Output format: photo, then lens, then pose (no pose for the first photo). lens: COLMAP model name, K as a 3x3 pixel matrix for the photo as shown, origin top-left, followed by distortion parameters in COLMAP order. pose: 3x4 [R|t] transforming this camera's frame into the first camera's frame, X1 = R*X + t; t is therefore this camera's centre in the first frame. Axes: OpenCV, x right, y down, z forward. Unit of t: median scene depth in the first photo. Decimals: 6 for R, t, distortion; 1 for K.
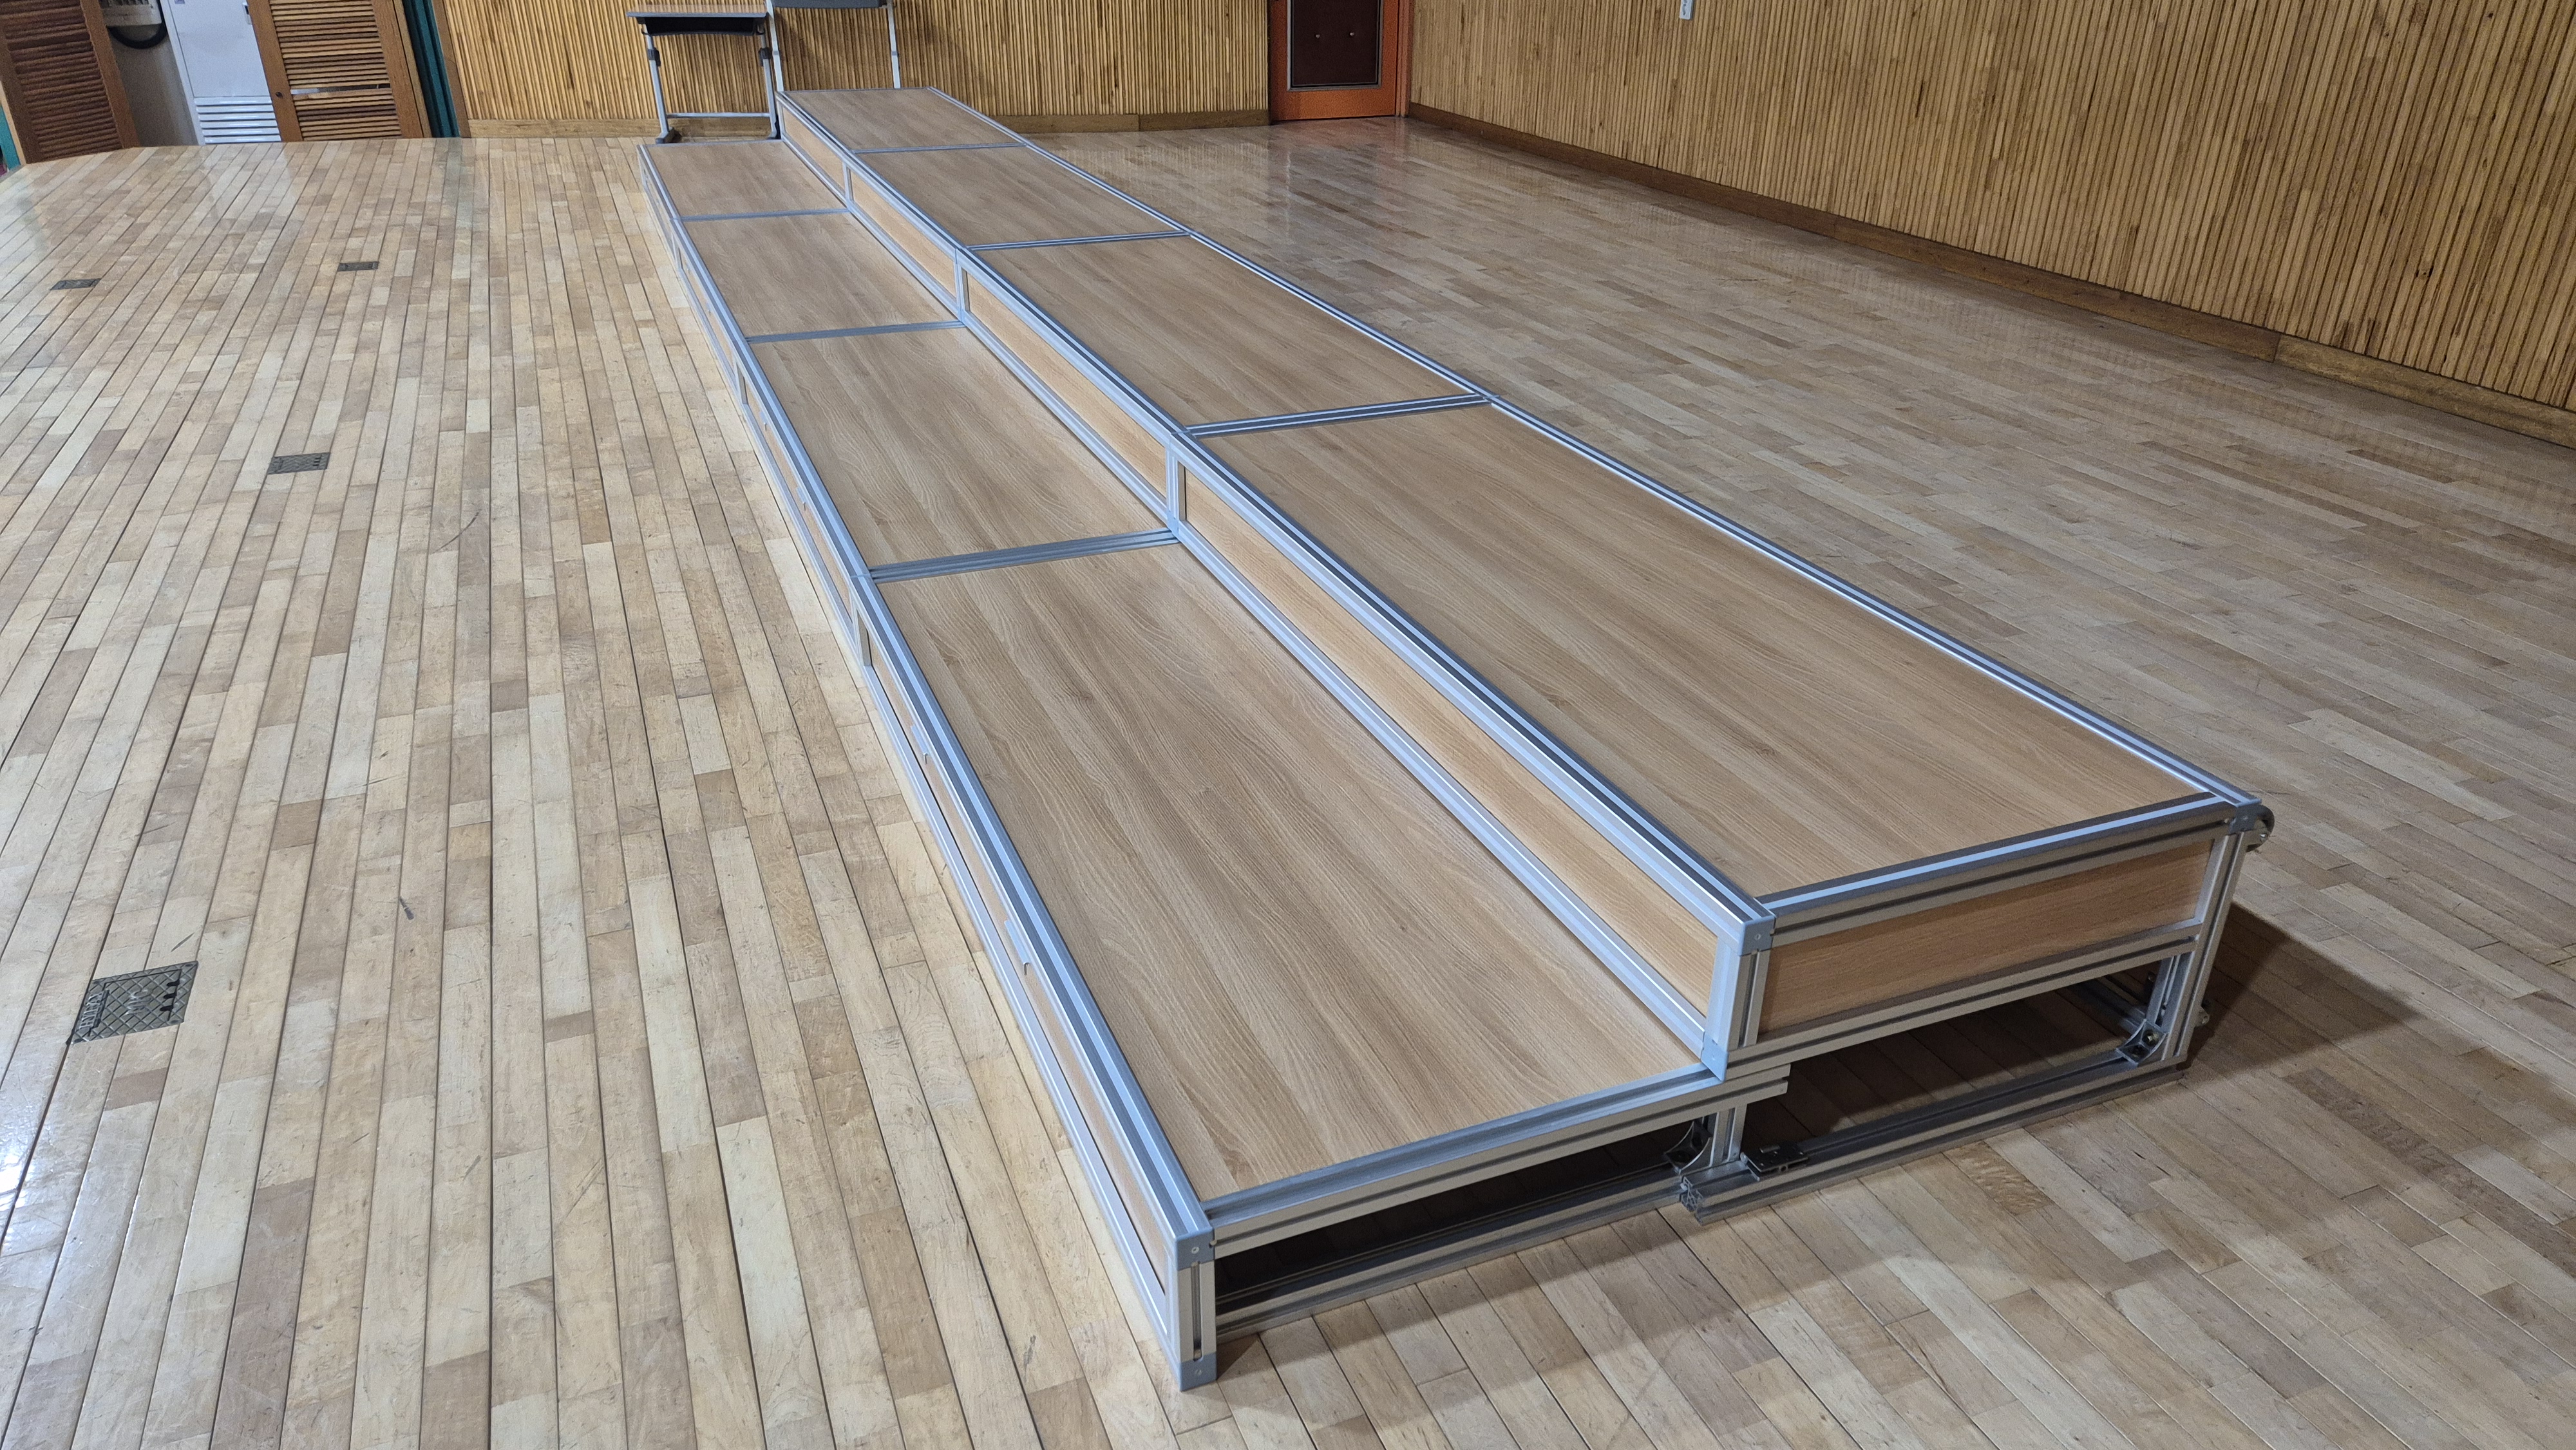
lens RADIAL K [[1727.1, 0, 1294.9], [0, 1727.1, 721.5], [0, 0, 1]] dist [0.073572, -0.053767]
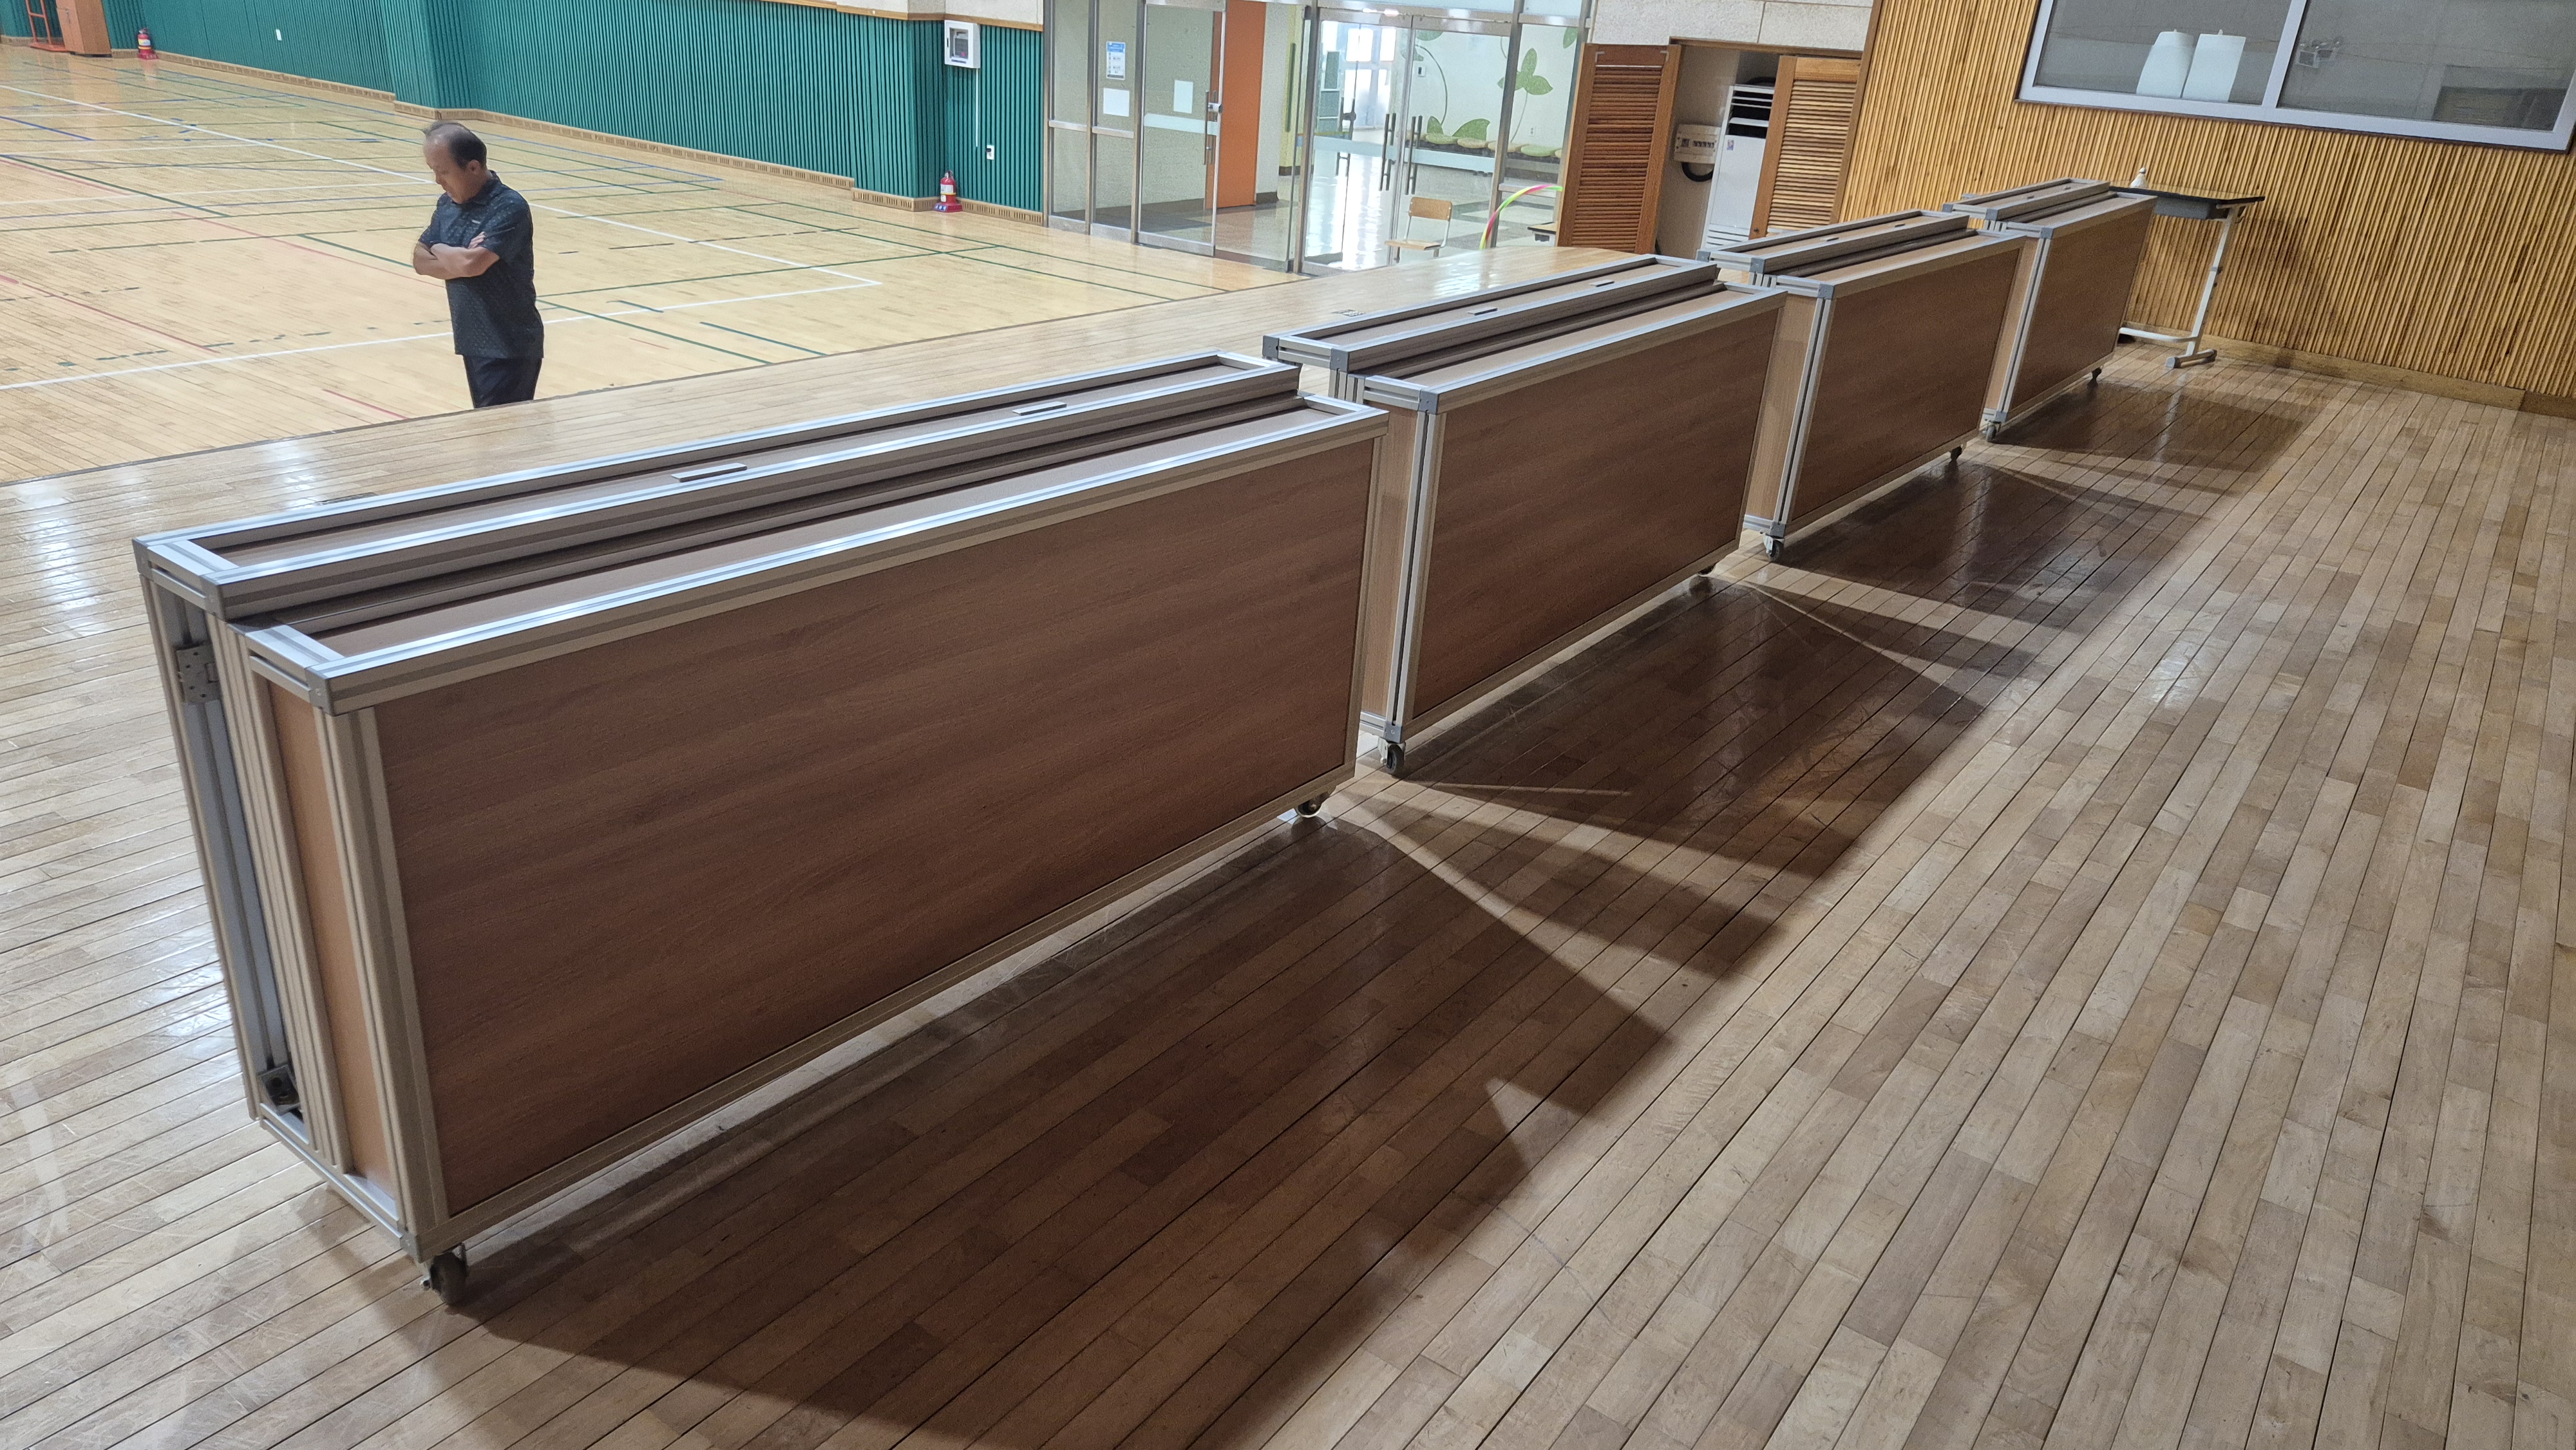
lens RADIAL K [[1727.1, 0, 1294.9], [0, 1727.1, 721.5], [0, 0, 1]] dist [0.073572, -0.053767]
pose [[0.529758, 0.362131, -0.766953, 0.579775], [-0.432705, 0.893129, 0.122825, -0.131780], [0.729467, 0.266797, 0.629839, 0.221939]]
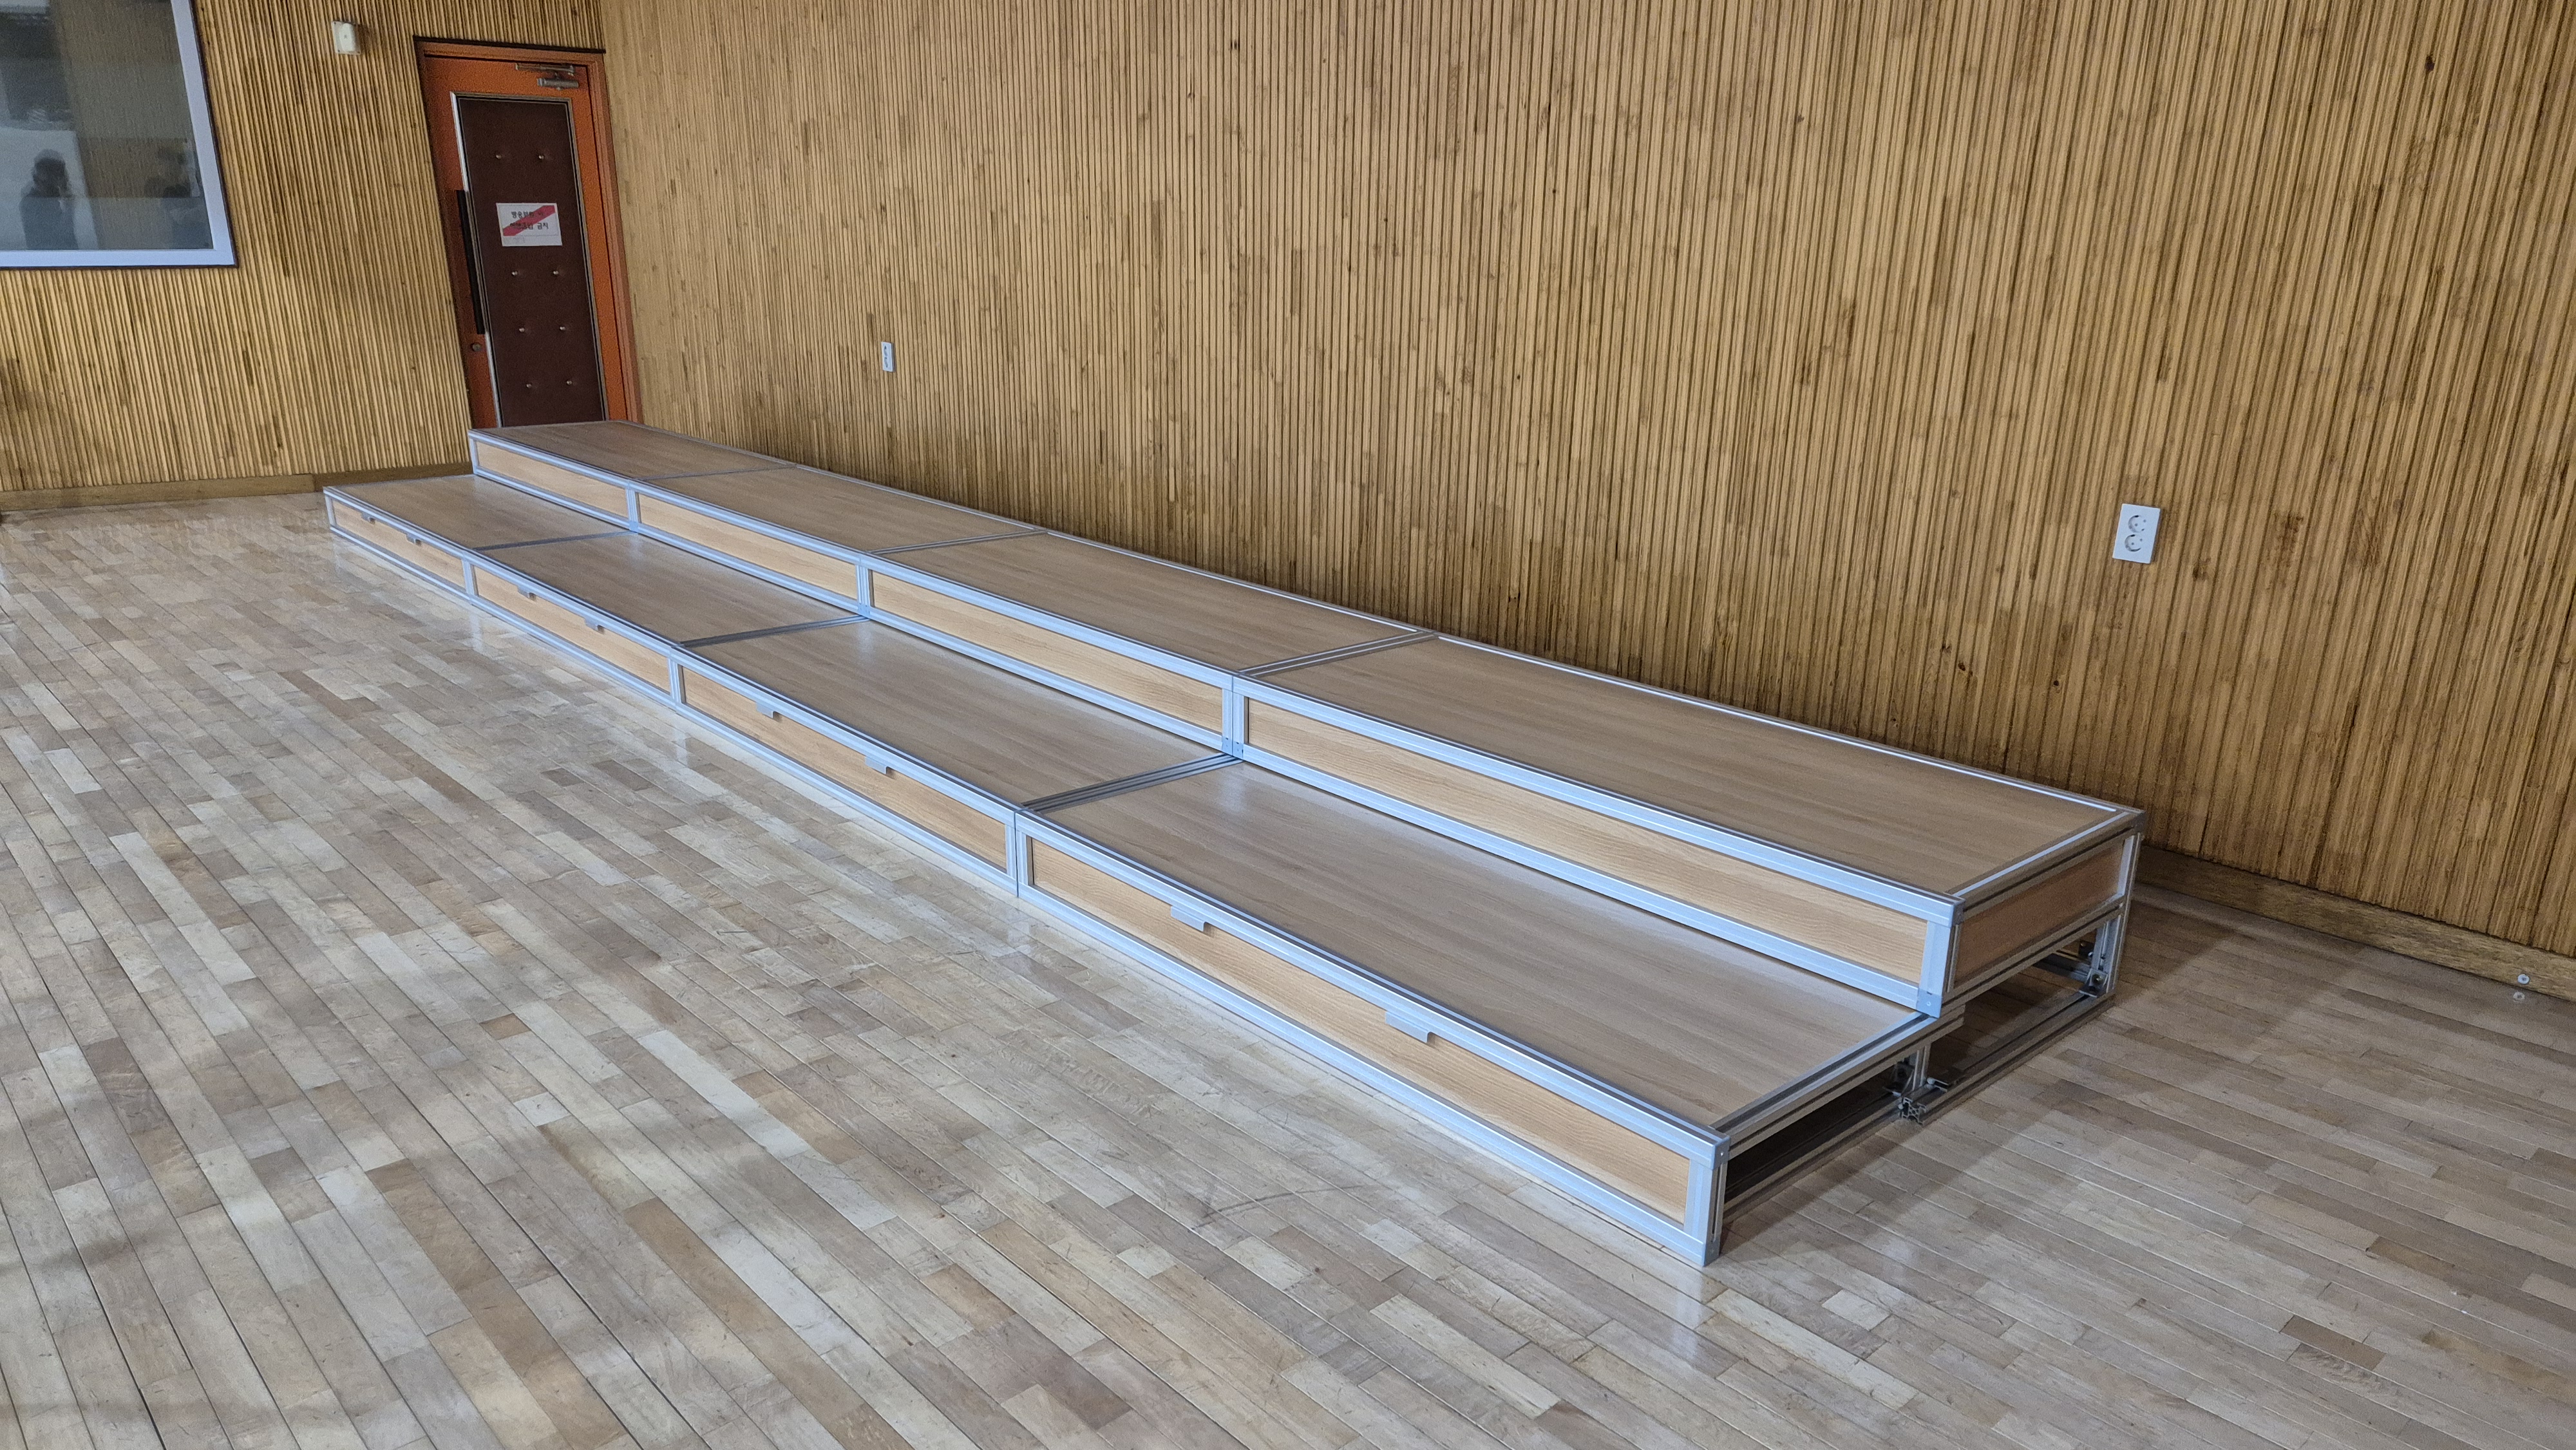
lens RADIAL K [[1727.1, 0, 1294.9], [0, 1727.1, 721.5], [0, 0, 1]] dist [0.073572, -0.053767]
pose [[0.938612, -0.096529, 0.331193, 0.144530], [0.149253, 0.979178, -0.137600, -0.049581], [-0.311015, 0.178584, 0.933476, 0.046856]]
